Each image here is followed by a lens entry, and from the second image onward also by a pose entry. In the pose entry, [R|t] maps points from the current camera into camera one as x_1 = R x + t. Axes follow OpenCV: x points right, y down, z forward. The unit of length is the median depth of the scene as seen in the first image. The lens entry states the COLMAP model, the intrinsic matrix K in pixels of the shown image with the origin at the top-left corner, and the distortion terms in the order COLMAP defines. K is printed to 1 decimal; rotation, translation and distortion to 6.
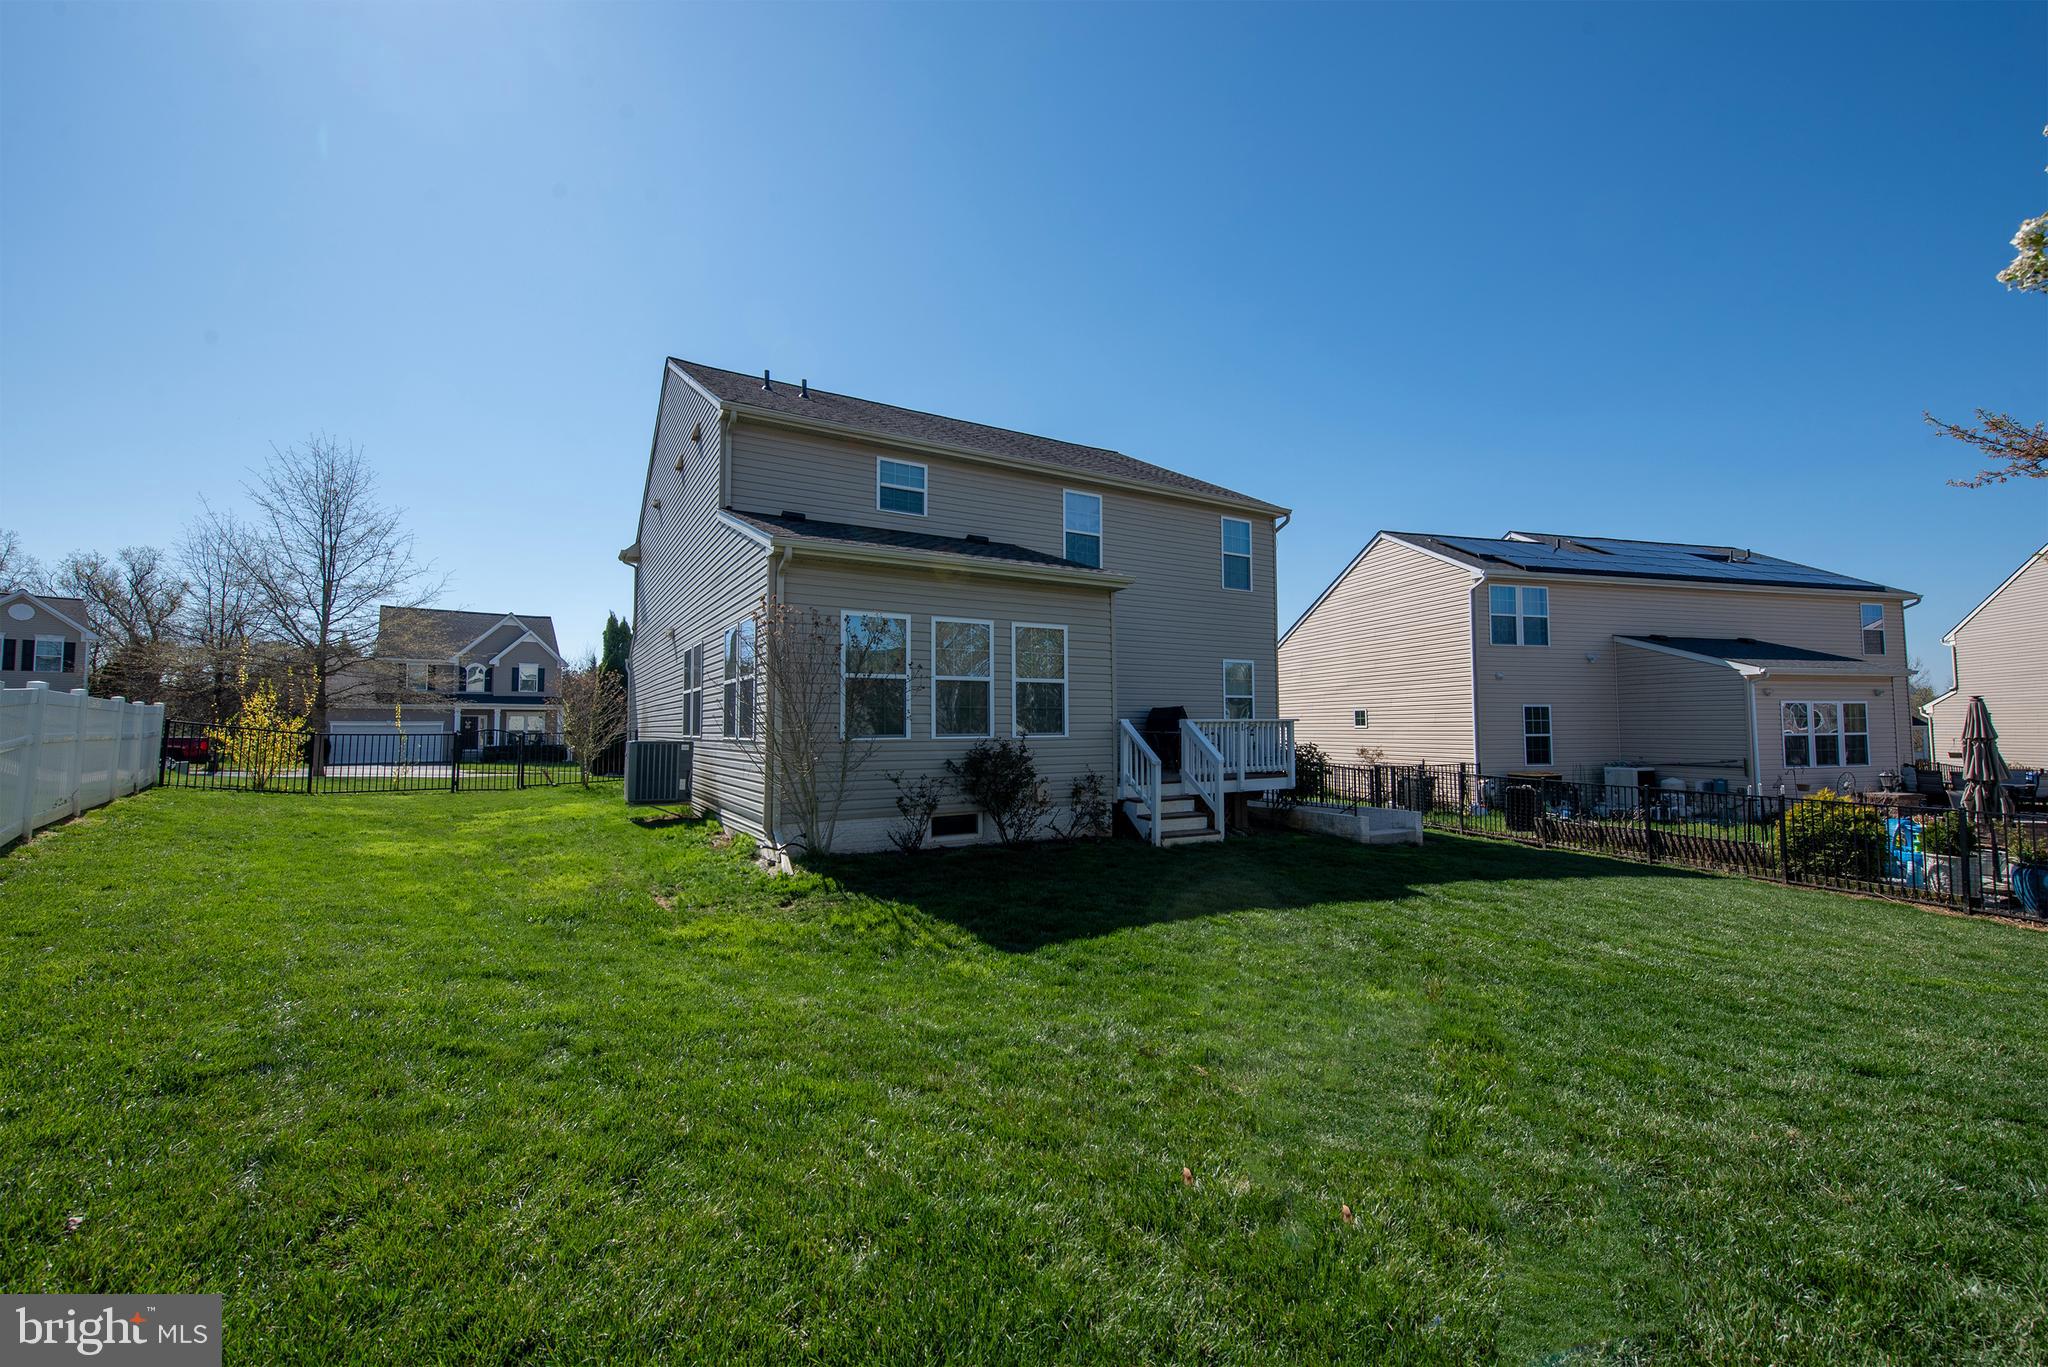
lens RADIAL K [[802.9, 0, 1024.0], [0, 802.9, 683.5], [0, 0, 1]] dist [0.001089, 0.000098]
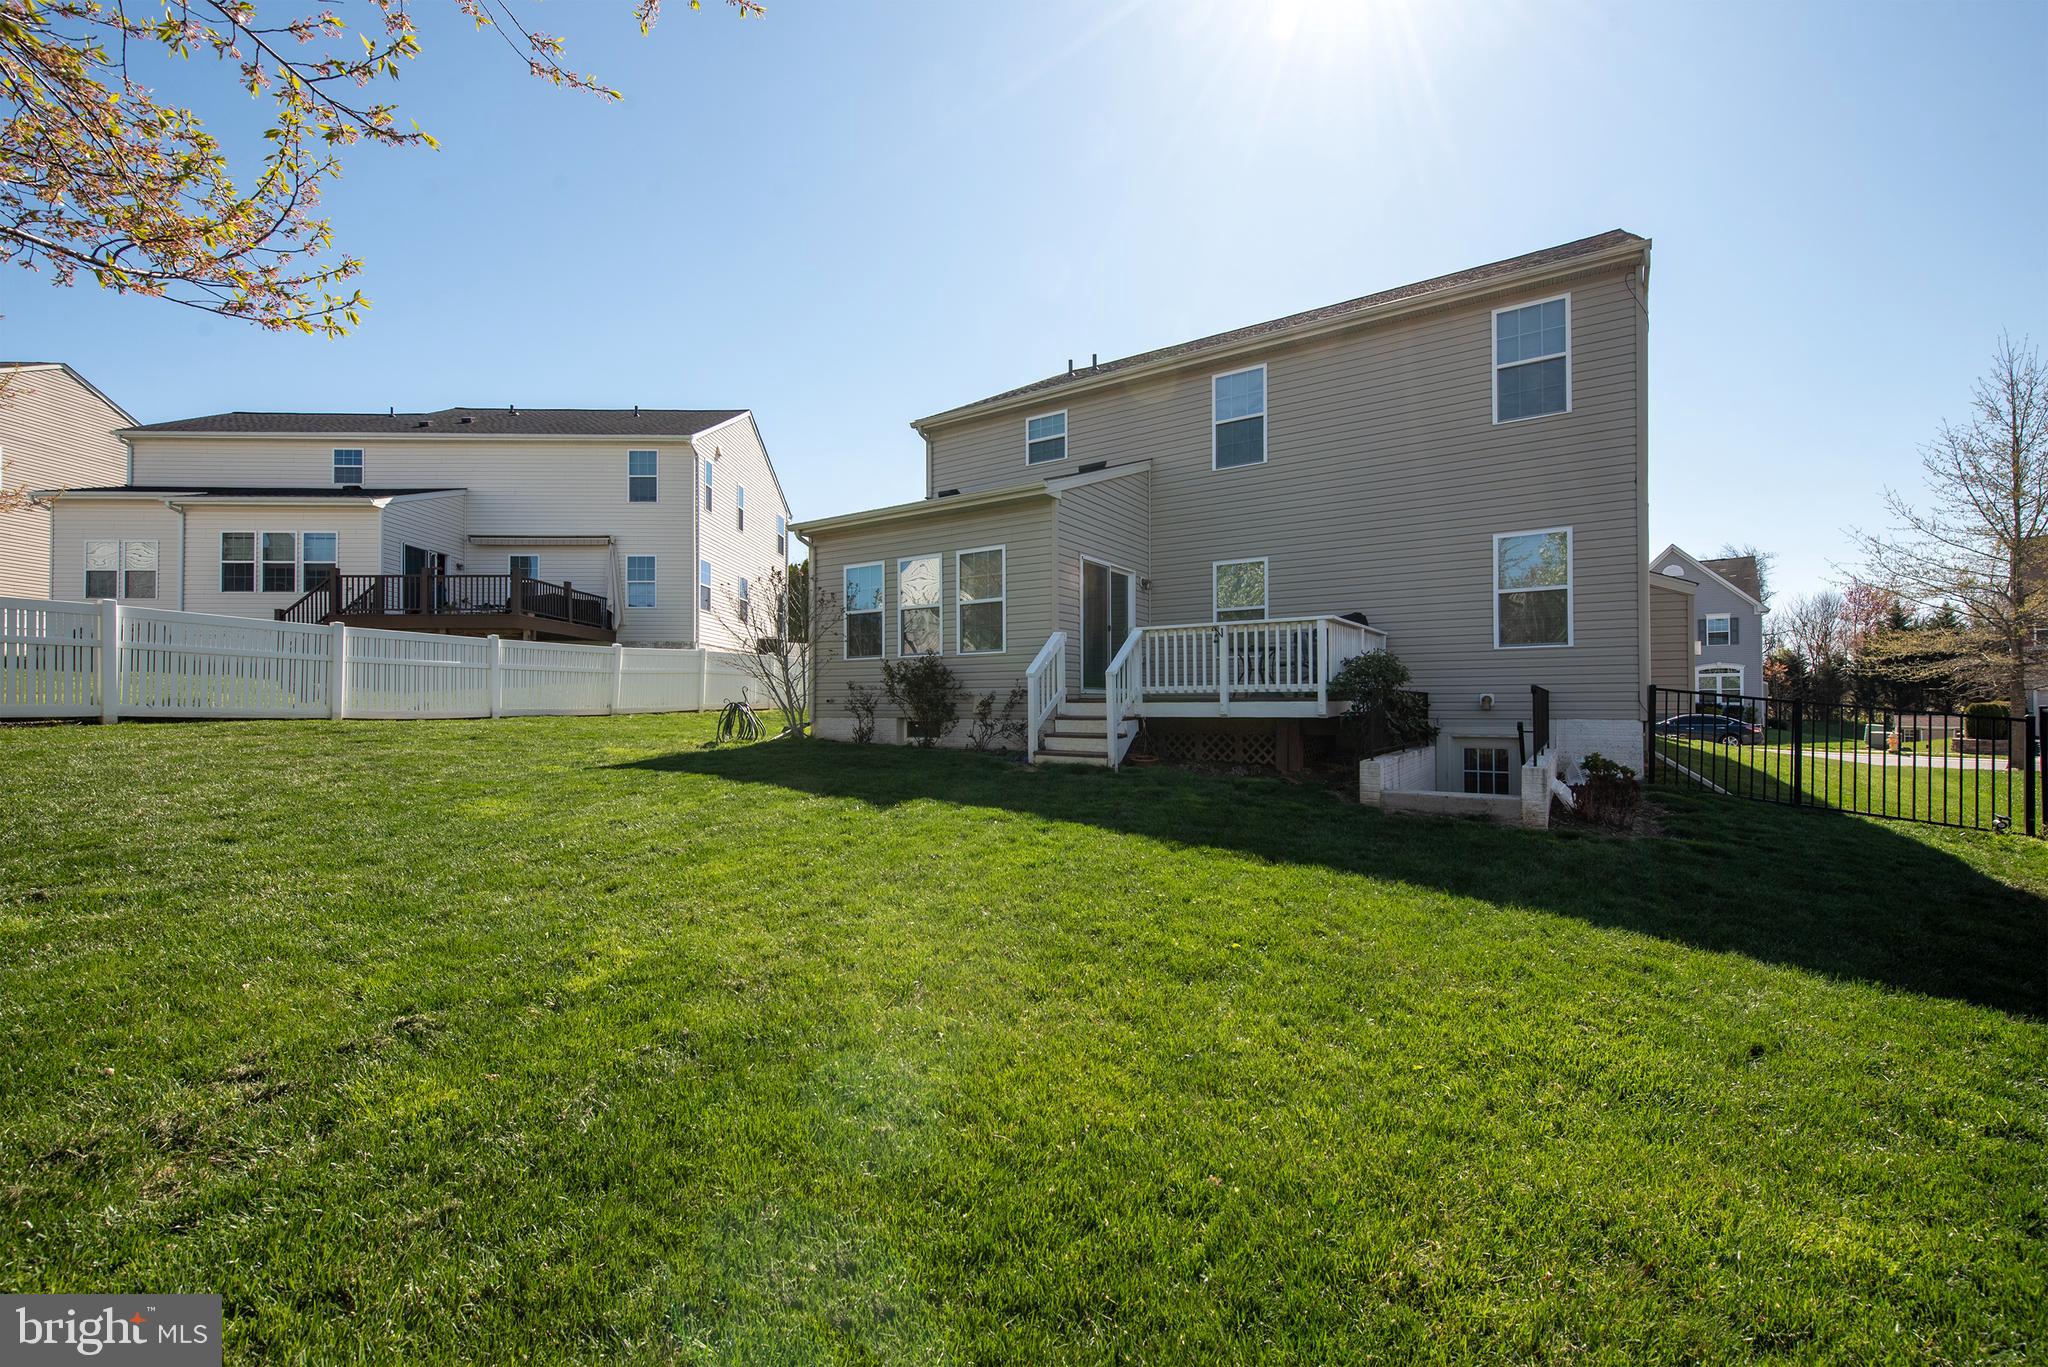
lens RADIAL K [[802.9, 0, 1024.0], [0, 802.9, 683.5], [0, 0, 1]] dist [0.001089, 0.000098]
pose [[0.431308, -0.007347, -0.902175, 0.855139], [0.046373, 0.998826, 0.014036, 0.079987], [0.901012, -0.047890, 0.431142, 0.484895]]
